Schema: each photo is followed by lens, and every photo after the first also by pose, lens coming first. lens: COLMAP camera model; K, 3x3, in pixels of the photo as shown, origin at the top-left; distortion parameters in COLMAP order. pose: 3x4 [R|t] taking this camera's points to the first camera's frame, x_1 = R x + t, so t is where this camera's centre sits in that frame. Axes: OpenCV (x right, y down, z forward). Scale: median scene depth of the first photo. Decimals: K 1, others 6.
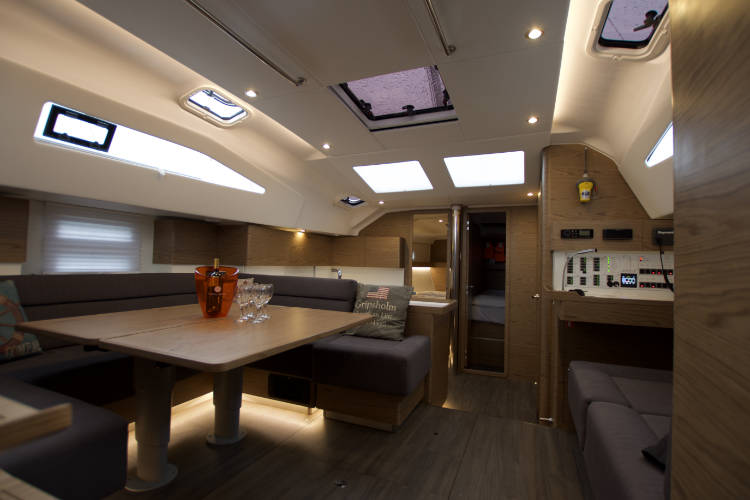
lens RADIAL K [[366.1, 0, 375.0], [0, 366.1, 250.0], [0, 0, 1]] dist [0.000063, -0.000194]
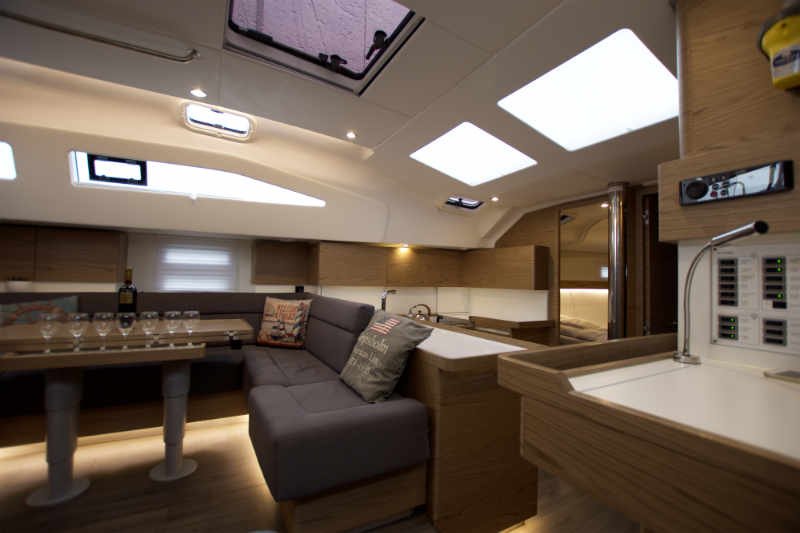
lens RADIAL K [[358.5, 0, 400.0], [0, 358.5, 266.5], [0, 0, 1]] dist [-0.020451, -0.000078]
pose [[0.781135, -0.033154, -0.623481, 0.446324], [0.022642, 0.999437, -0.024778, 0.024133], [0.623951, 0.005238, 0.781446, 0.487804]]
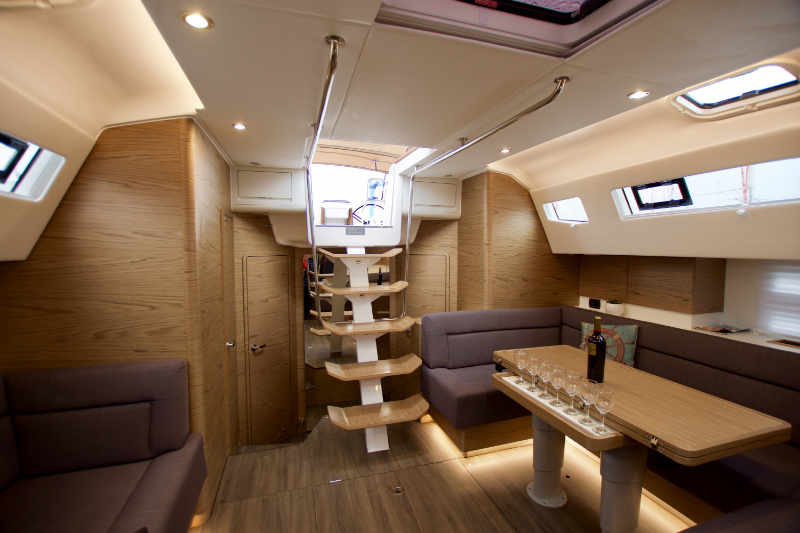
lens RADIAL K [[358.5, 0, 400.0], [0, 358.5, 266.5], [0, 0, 1]] dist [-0.020451, -0.000078]
pose [[-0.760078, 0.004587, -0.649816, 0.321817], [0.000335, 0.999978, 0.006666, -0.089542], [0.649832, 0.004849, -0.760062, 0.933857]]
